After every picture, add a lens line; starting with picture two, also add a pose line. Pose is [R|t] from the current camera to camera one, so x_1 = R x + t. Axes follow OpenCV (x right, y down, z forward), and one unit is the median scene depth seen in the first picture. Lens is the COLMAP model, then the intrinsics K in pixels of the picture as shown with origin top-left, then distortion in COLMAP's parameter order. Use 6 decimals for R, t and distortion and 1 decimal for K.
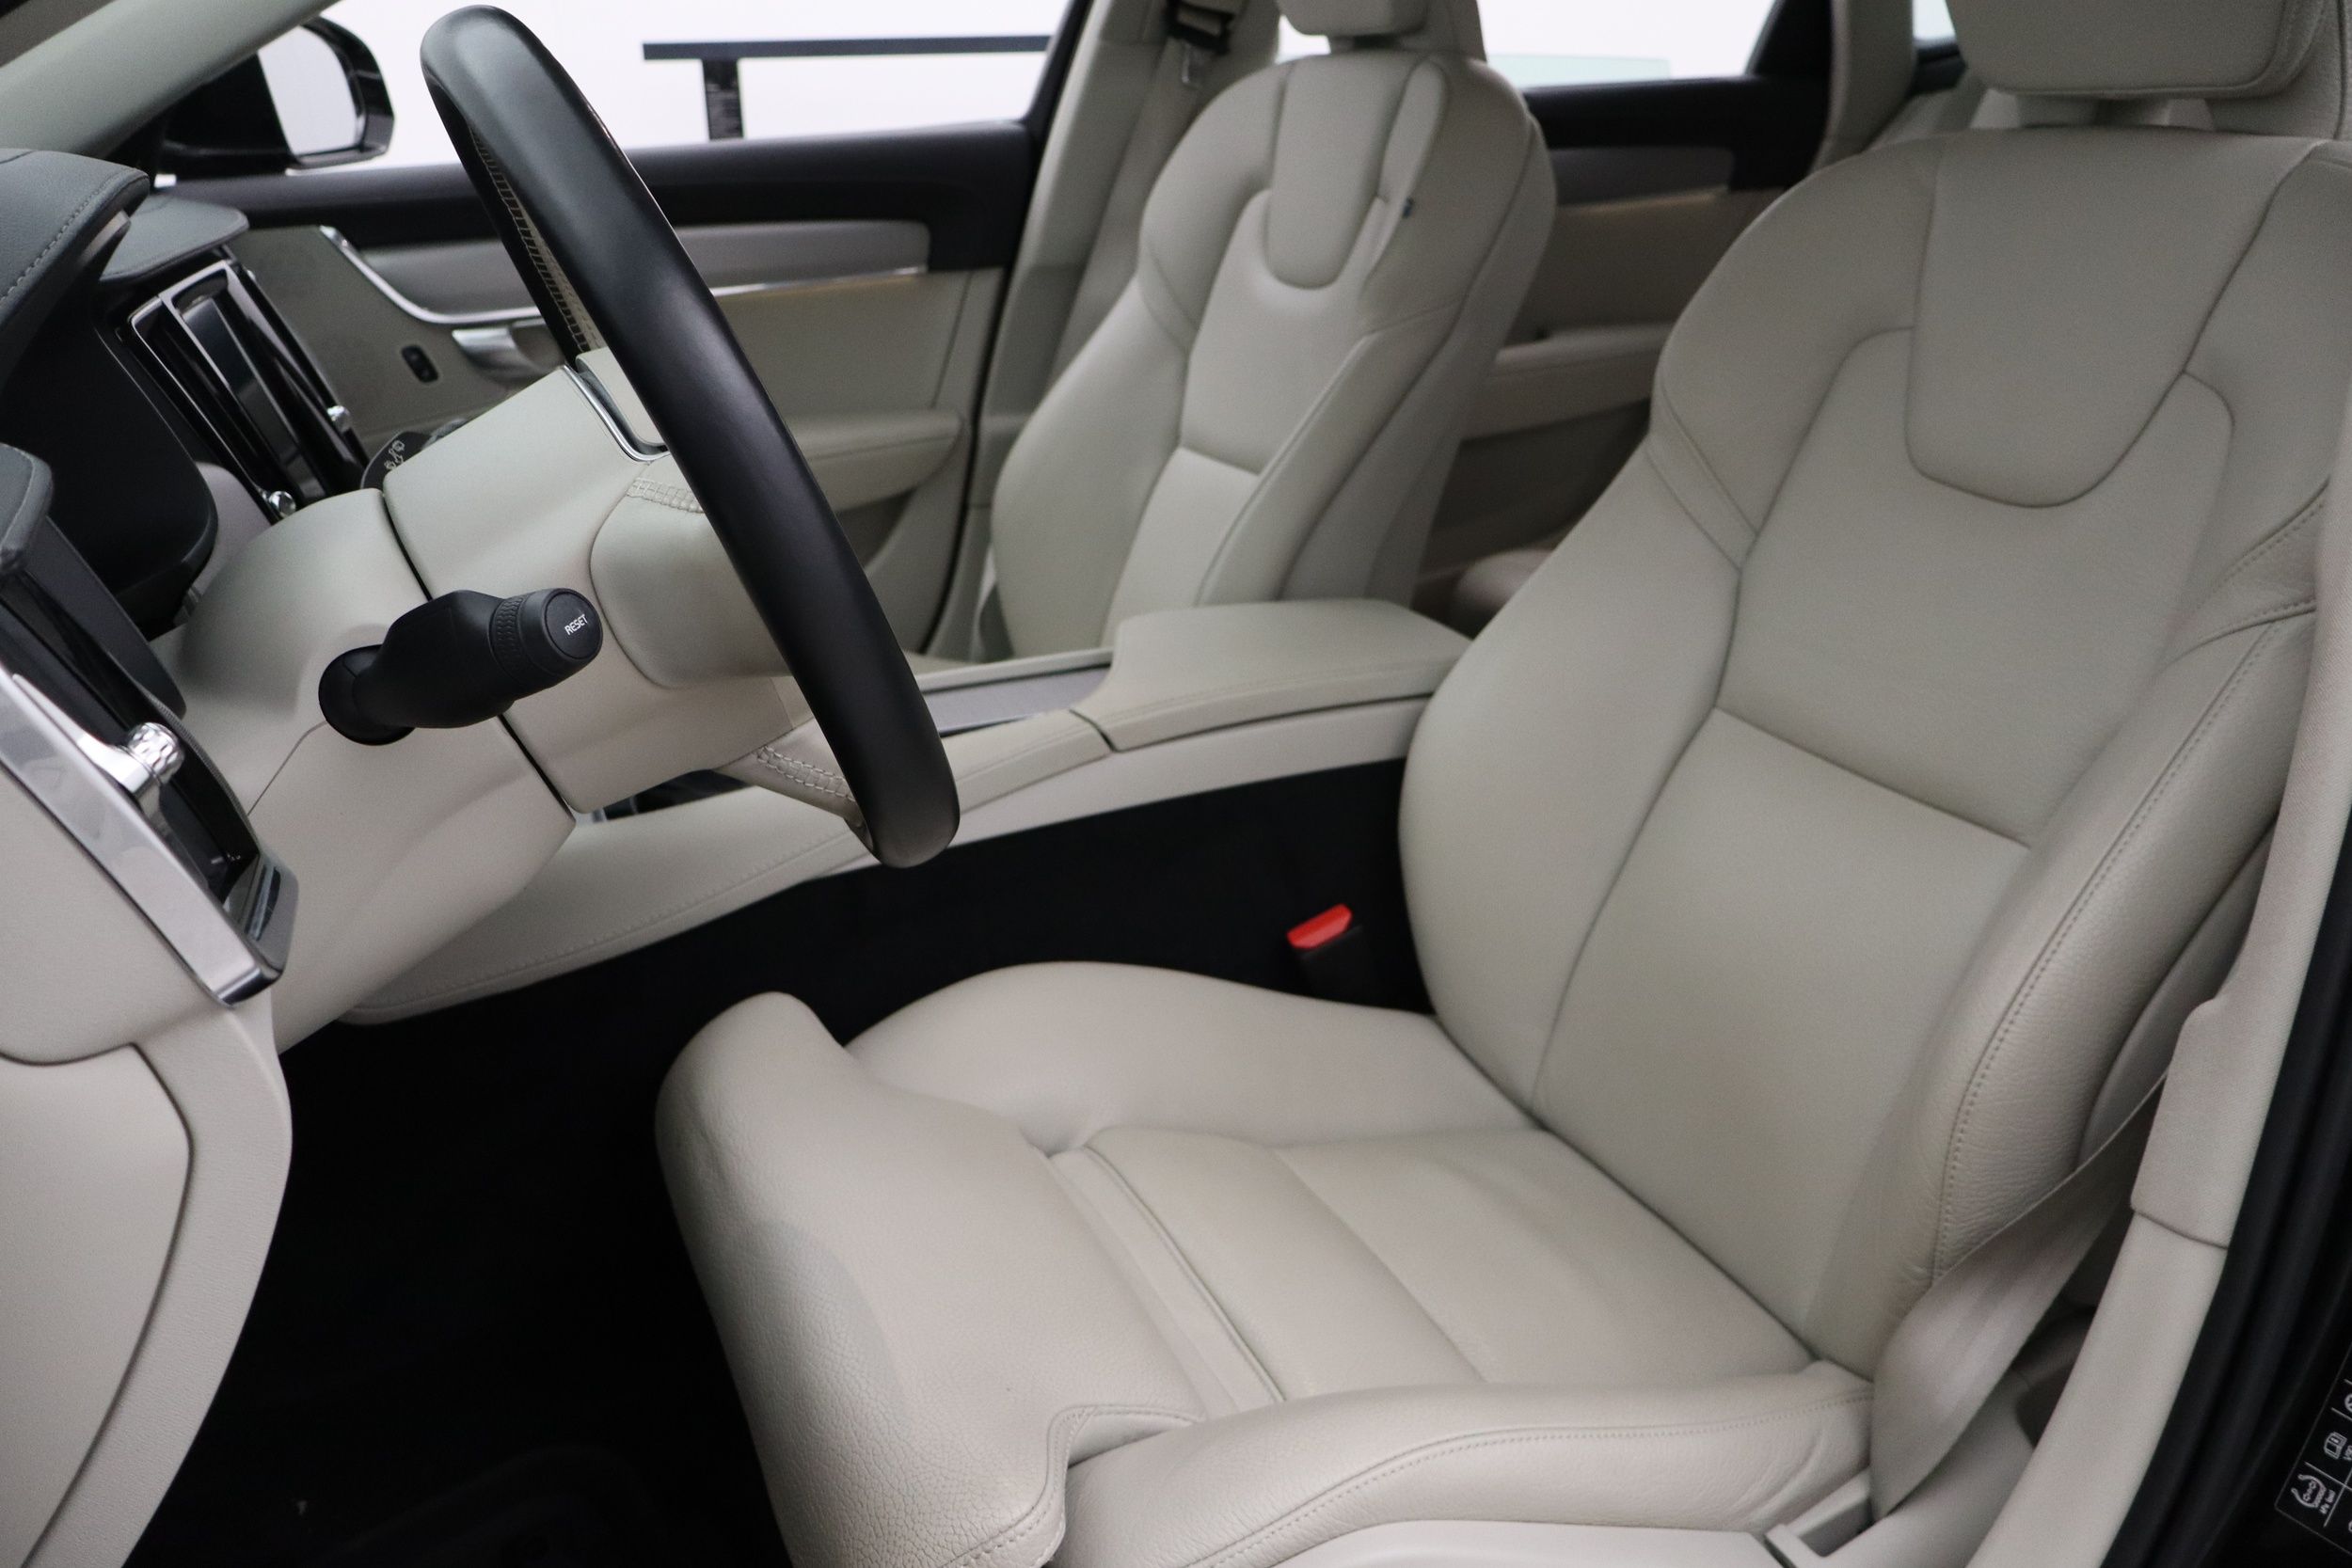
lens RADIAL K [[1945.3, 0, 1176.0], [0, 1945.3, 784.0], [0, 0, 1]] dist [-0.003043, -0.000470]
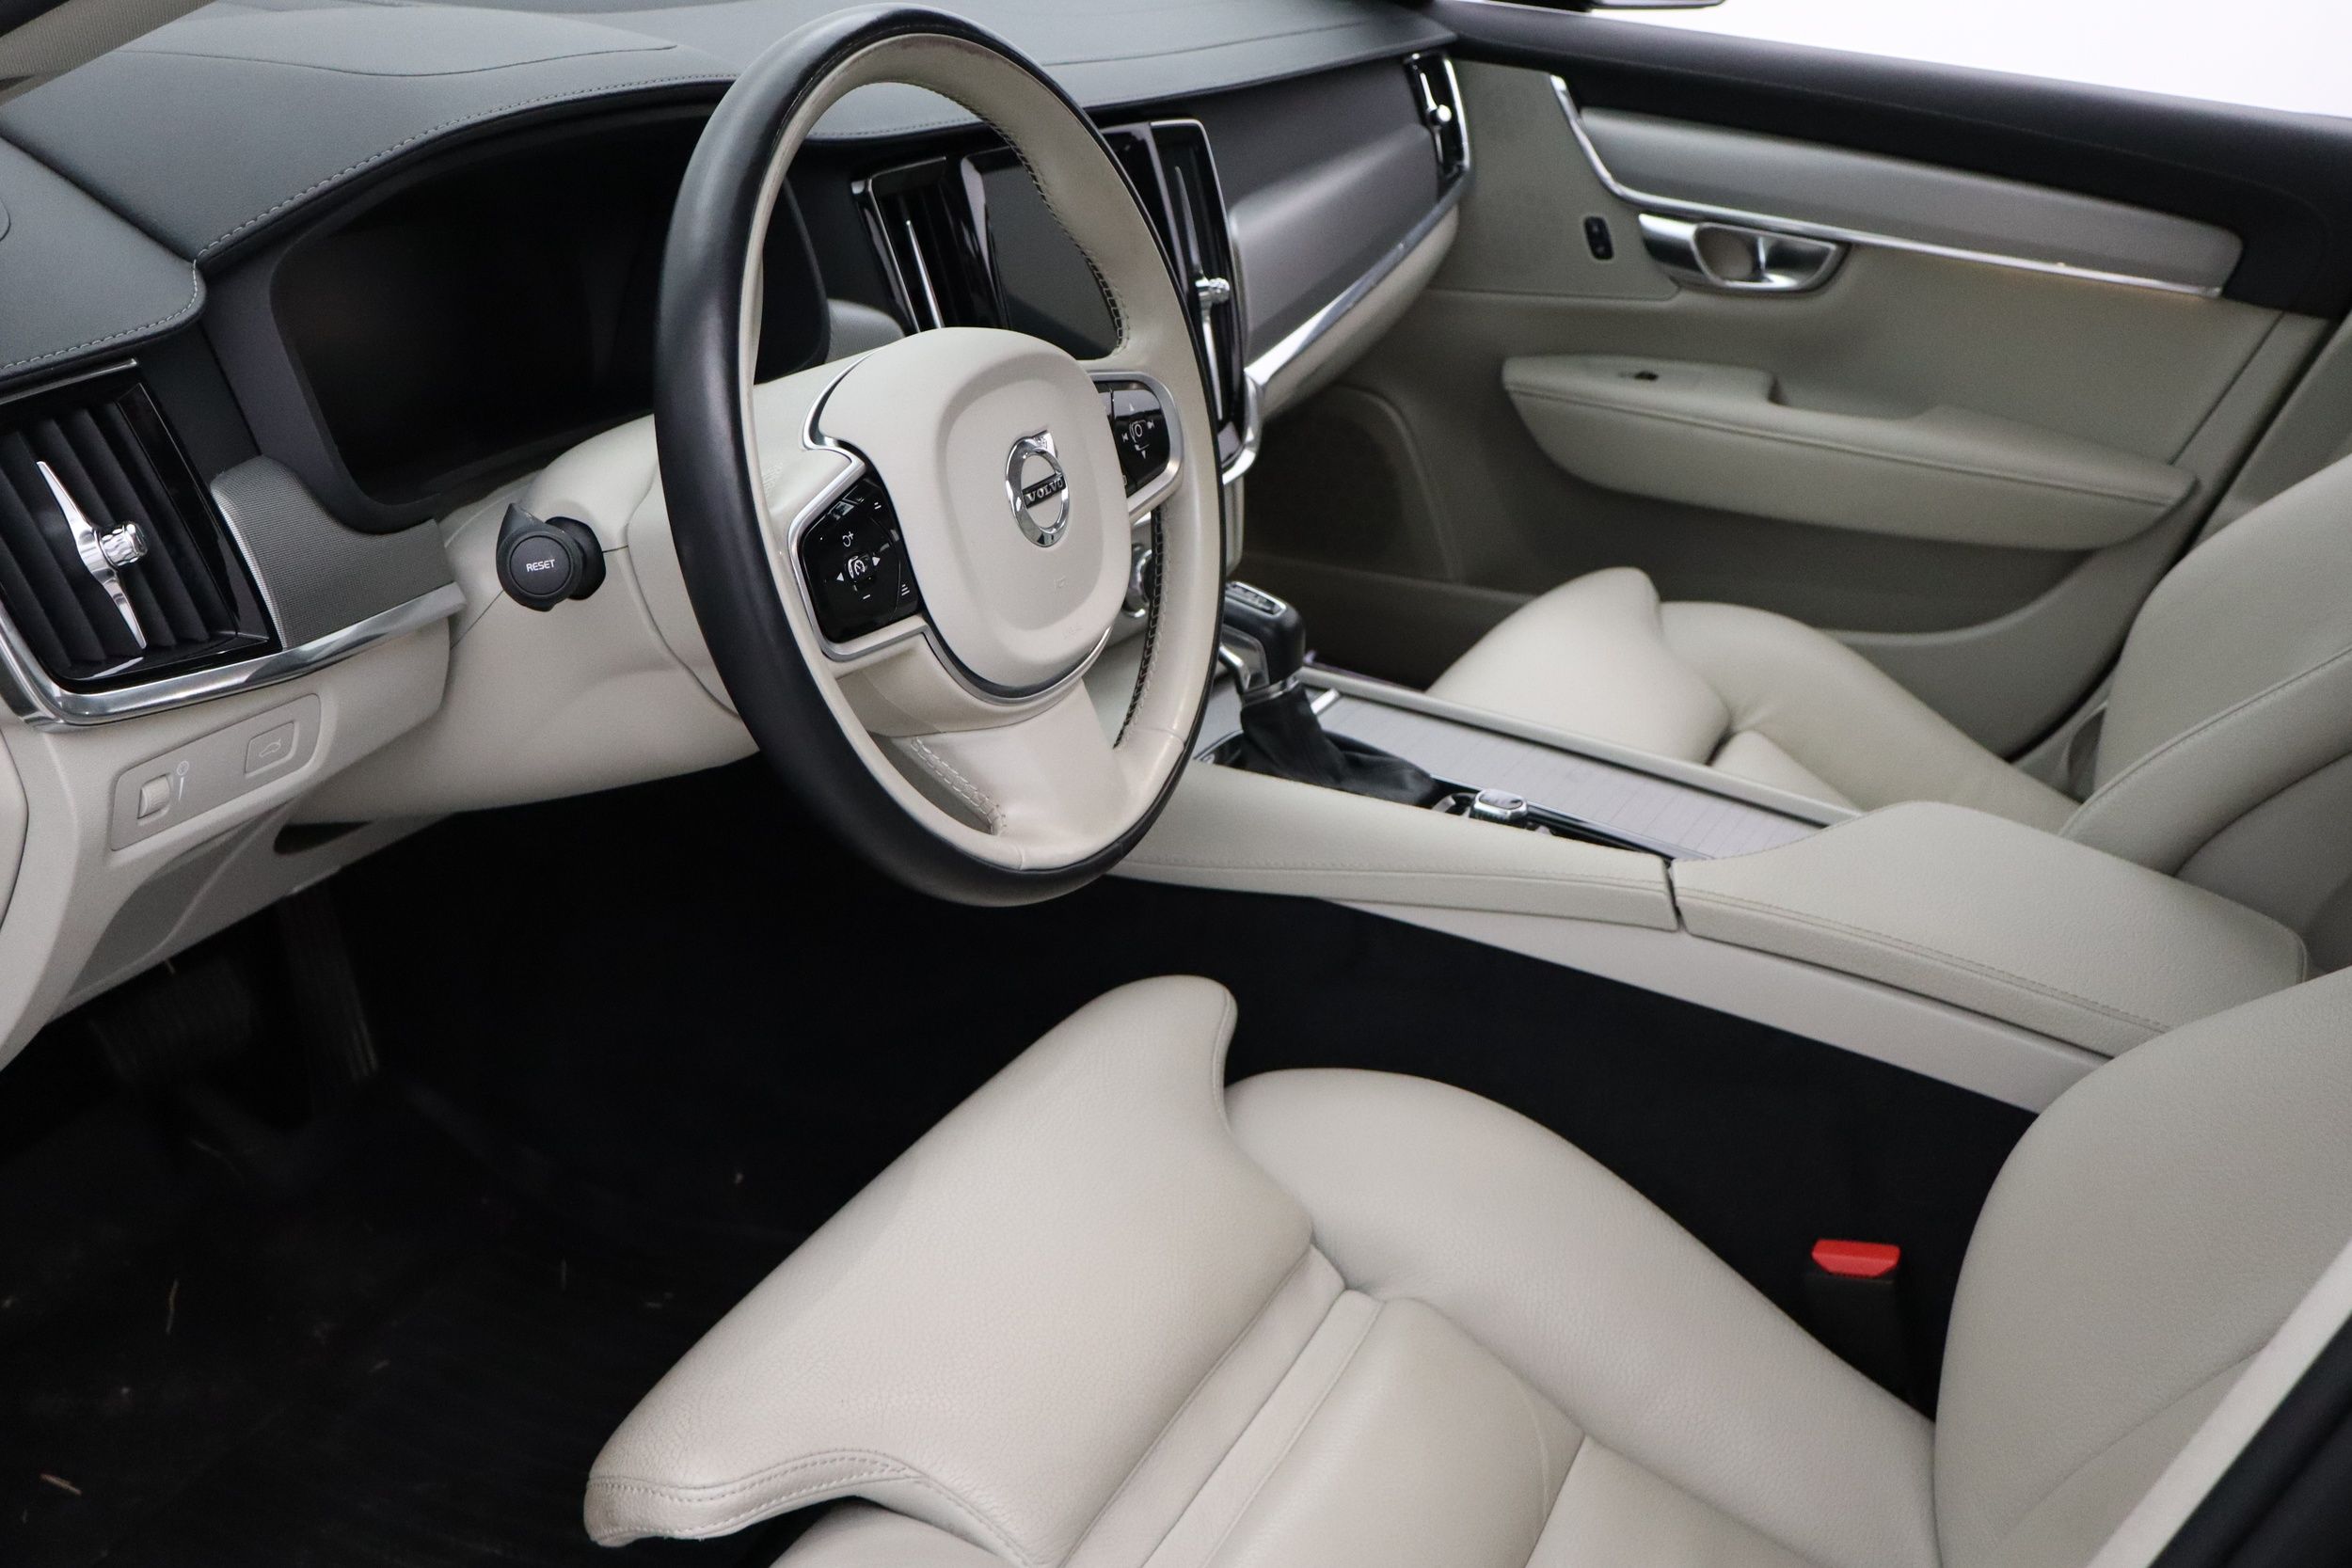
lens RADIAL K [[2295.4, 0, 1176.0], [0, 2295.4, 784.0], [0, 0, 1]] dist [-0.005700, 0.006658]
pose [[0.643950, 0.420566, -0.639103, 0.302918], [-0.381318, 0.900634, 0.208459, -0.137358], [0.663268, 0.109465, 0.740333, 0.084780]]
